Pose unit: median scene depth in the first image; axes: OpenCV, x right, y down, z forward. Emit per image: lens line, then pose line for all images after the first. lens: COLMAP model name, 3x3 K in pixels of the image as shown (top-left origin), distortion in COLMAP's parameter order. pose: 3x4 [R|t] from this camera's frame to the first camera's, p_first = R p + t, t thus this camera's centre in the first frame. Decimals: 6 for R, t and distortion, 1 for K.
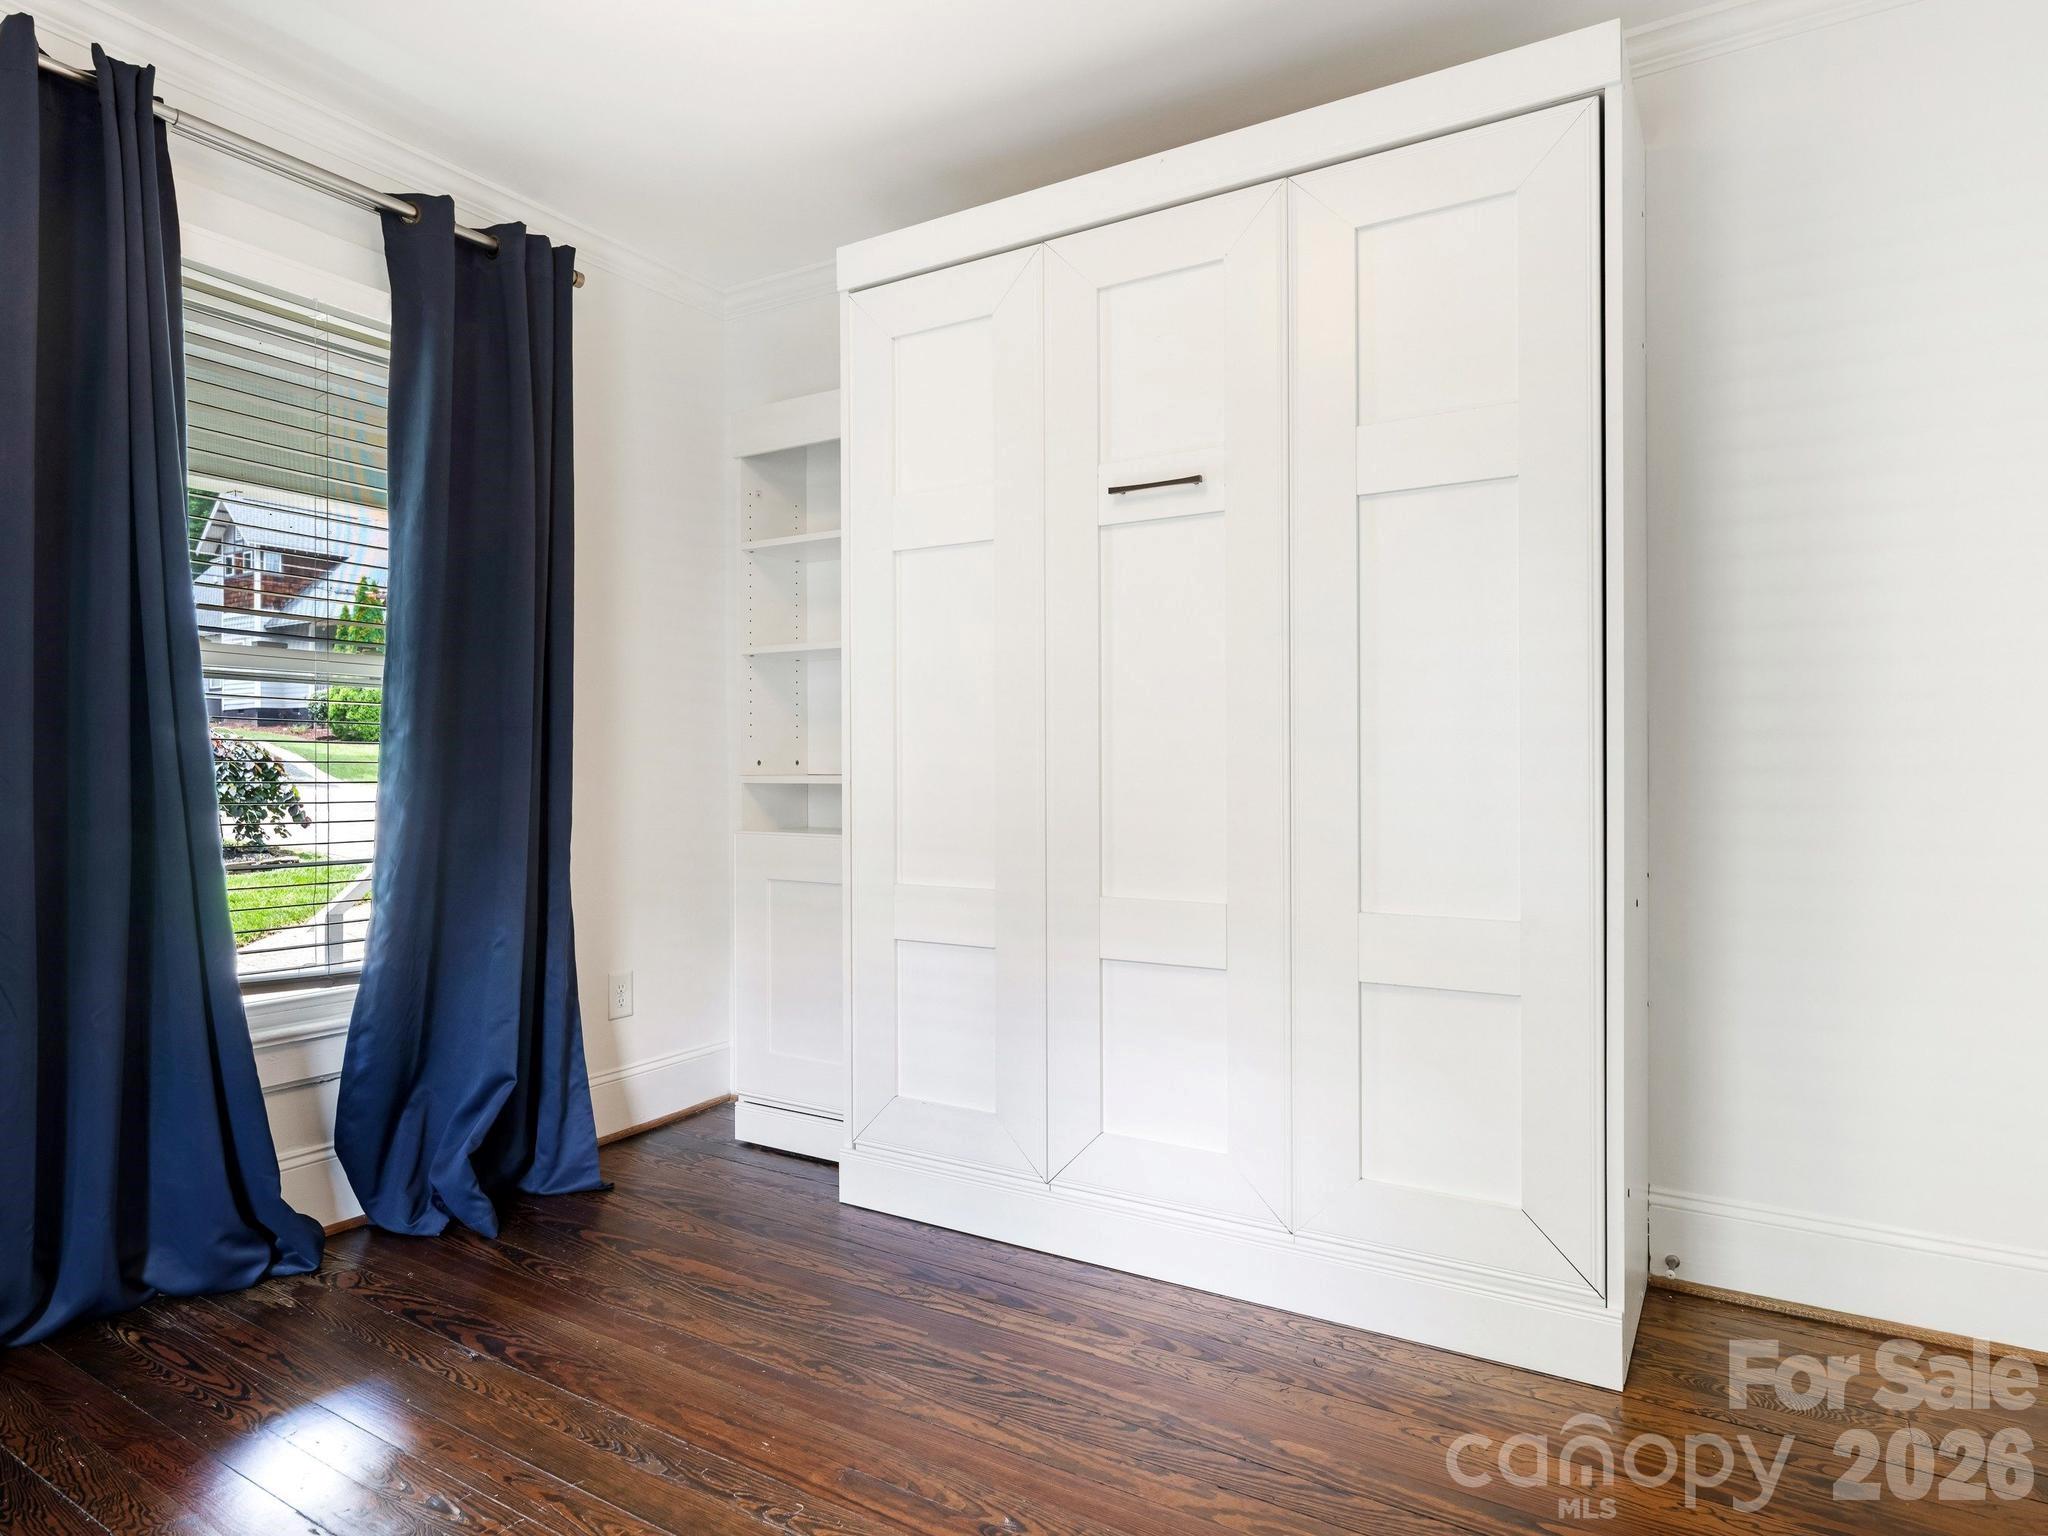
lens RADIAL K [[1229.7, 0, 1022.3], [0, 1229.7, 771.0], [0, 0, 1]] dist [0.005251, 0.000177]
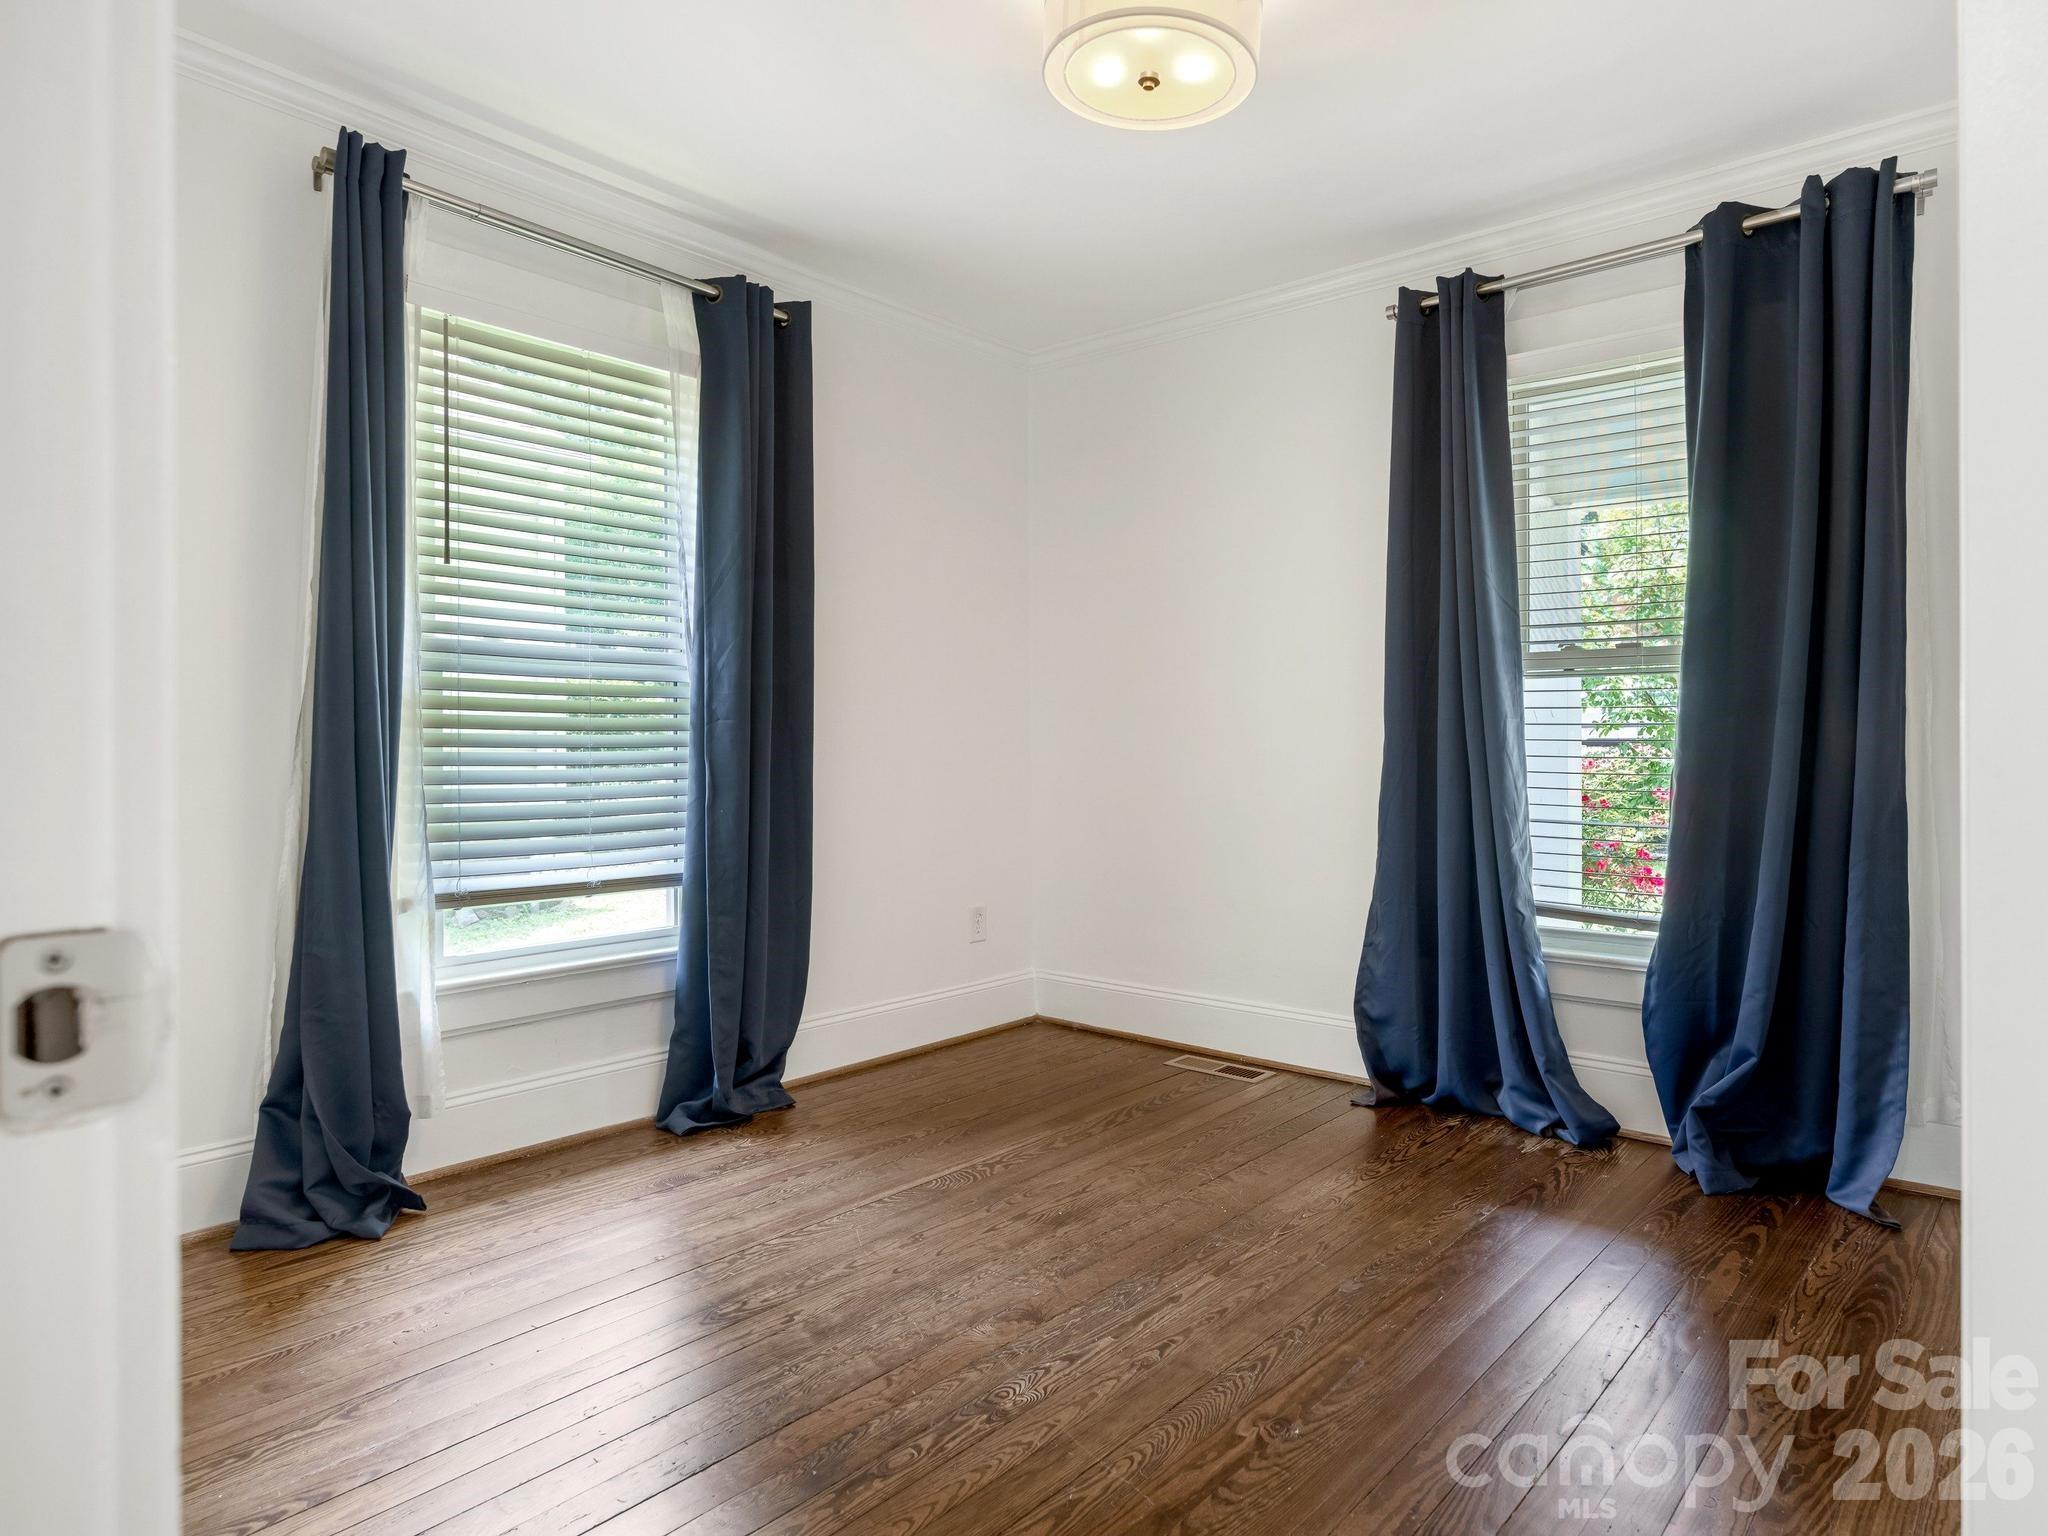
lens RADIAL K [[1229.7, 0, 1025.1], [0, 1229.7, 764.9], [0, 0, 1]] dist [0.005251, 0.000177]
pose [[-0.149902, 0.011314, -0.988636, 0.700635], [-0.004276, 0.999918, 0.012092, 0.003496], [0.988692, 0.006040, -0.149841, 0.590134]]
